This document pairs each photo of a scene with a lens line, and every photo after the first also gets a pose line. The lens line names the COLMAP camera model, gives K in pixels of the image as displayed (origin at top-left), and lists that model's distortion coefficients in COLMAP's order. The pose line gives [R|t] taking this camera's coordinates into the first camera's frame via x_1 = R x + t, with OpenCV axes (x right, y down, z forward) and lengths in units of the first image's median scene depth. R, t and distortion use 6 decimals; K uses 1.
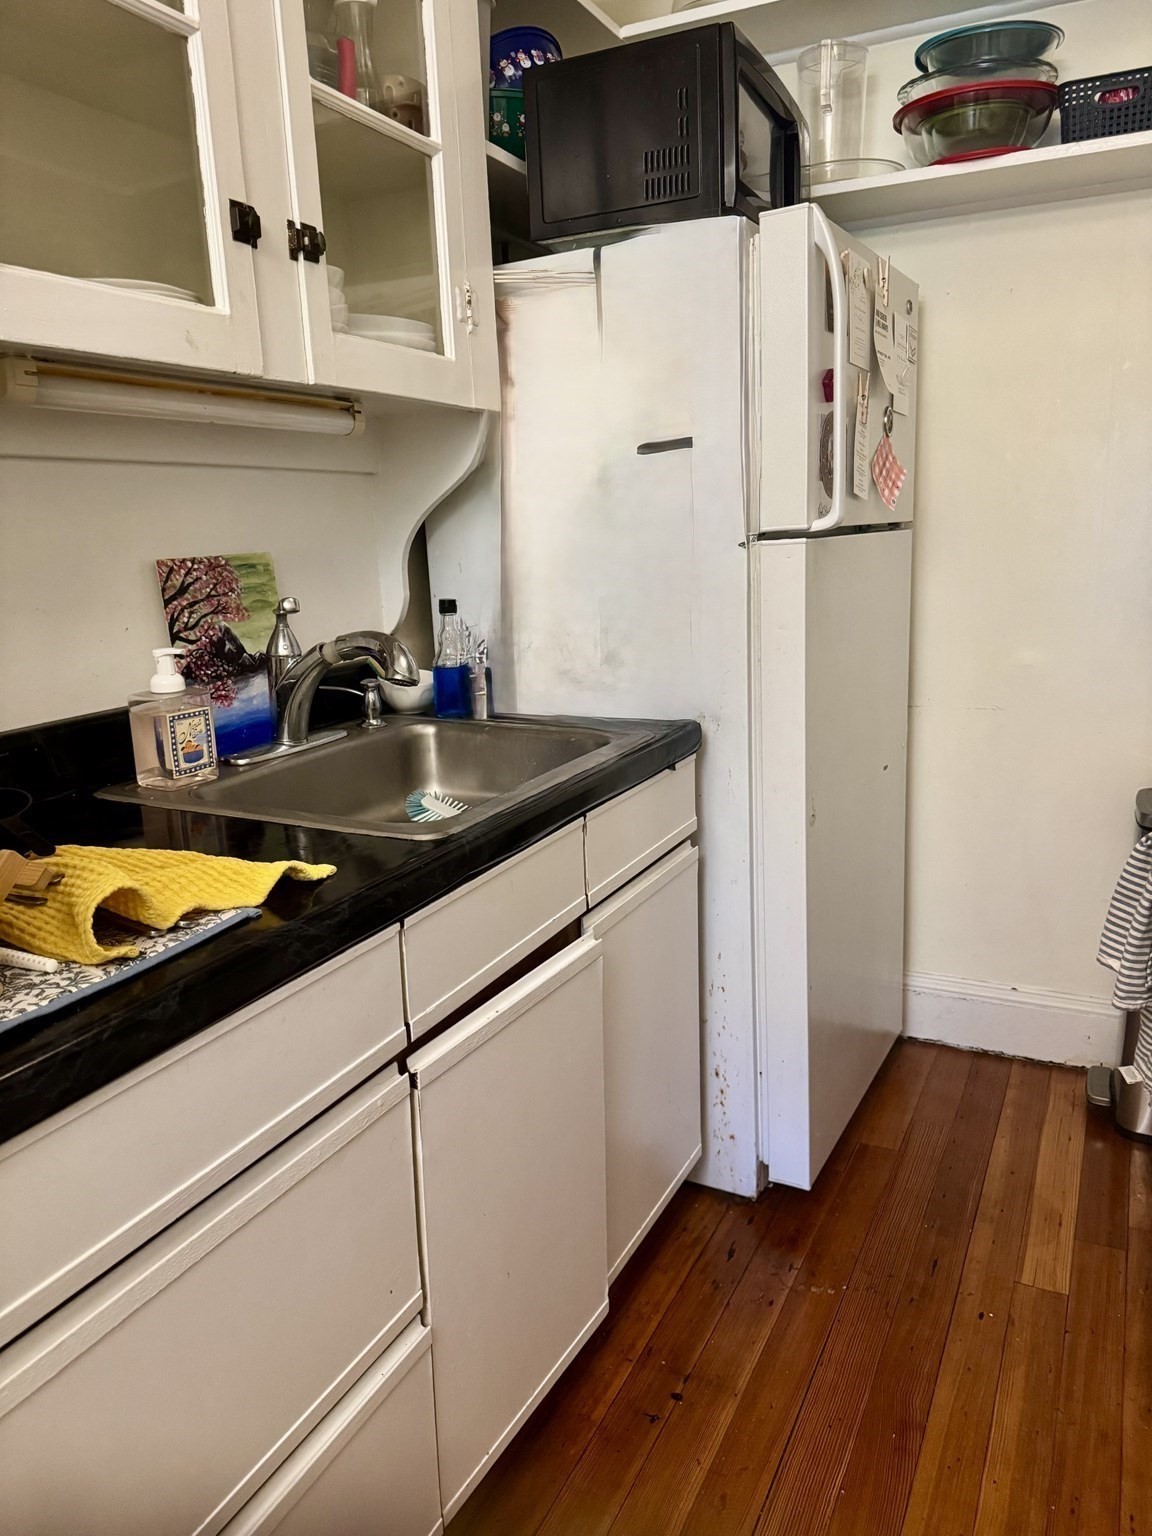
lens RADIAL K [[1089.5, 0, 573.6], [0, 1089.5, 768.3], [0, 0, 1]] dist [0.001085, -0.005549]
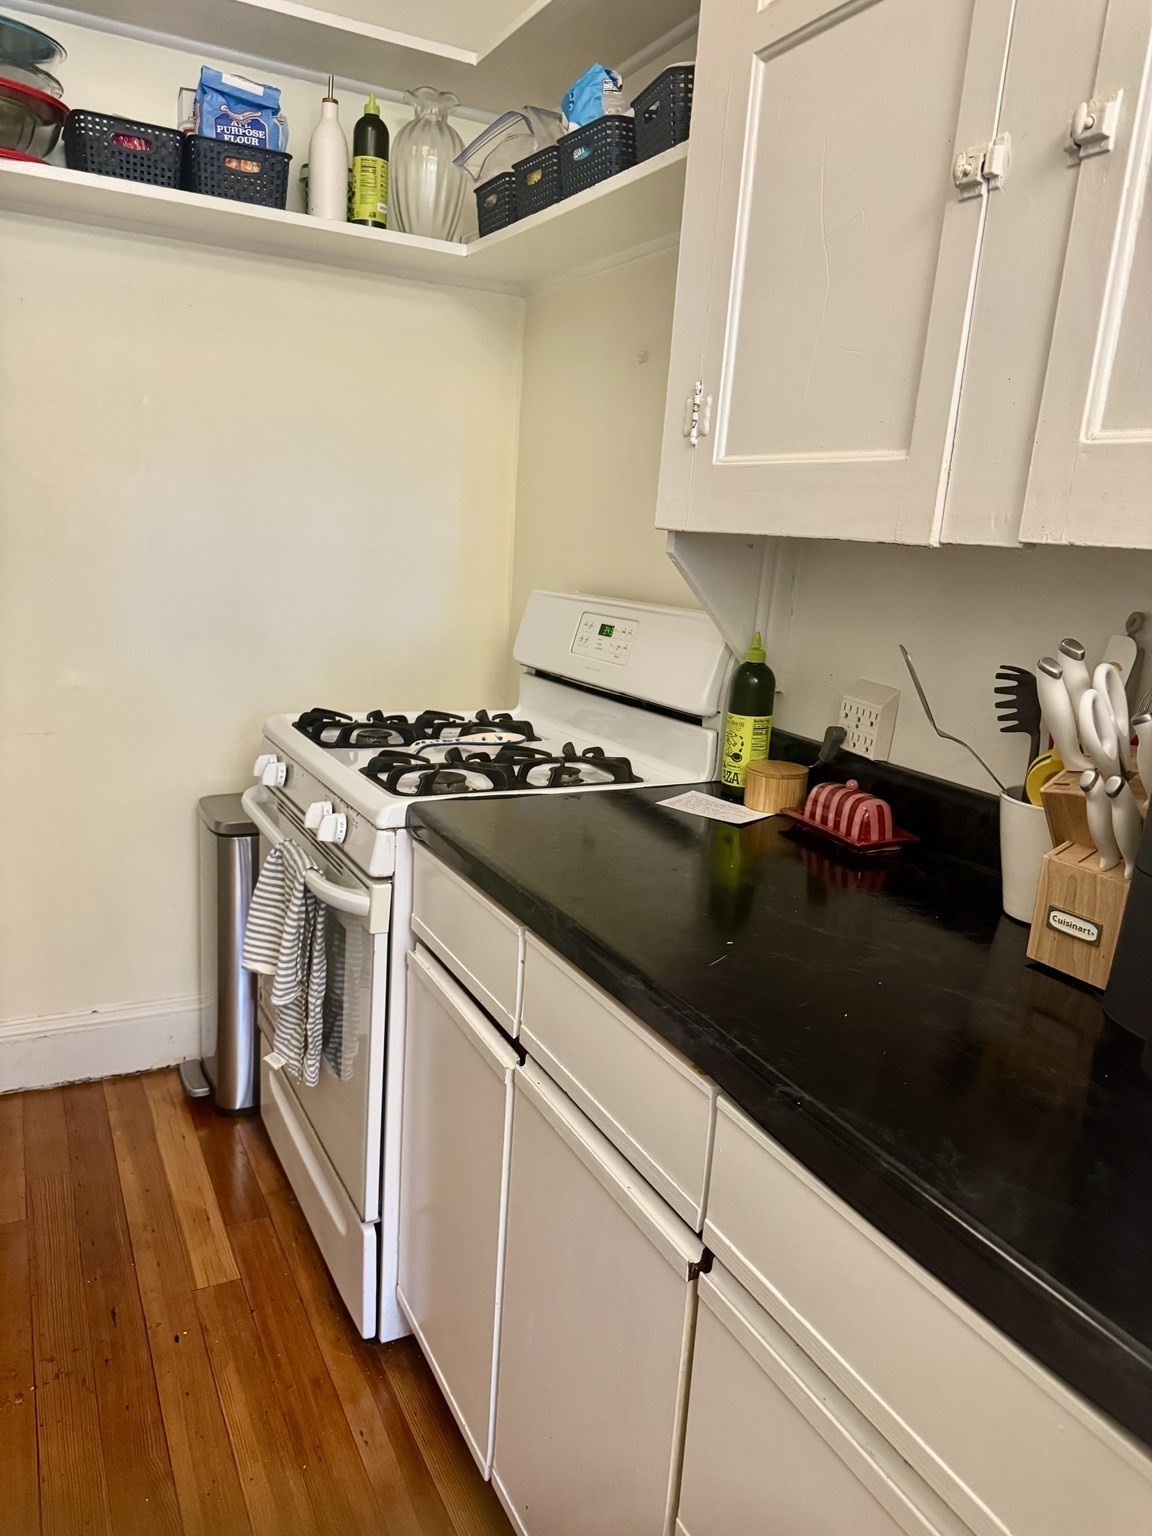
lens RADIAL K [[1089.5, 0, 569.1], [0, 1089.5, 771.8], [0, 0, 1]] dist [0.001085, -0.005549]
pose [[0.582840, -0.108555, 0.805303, -0.150995], [0.096539, 0.993268, 0.064023, -0.046038], [-0.806832, 0.040428, 0.589396, 0.072416]]
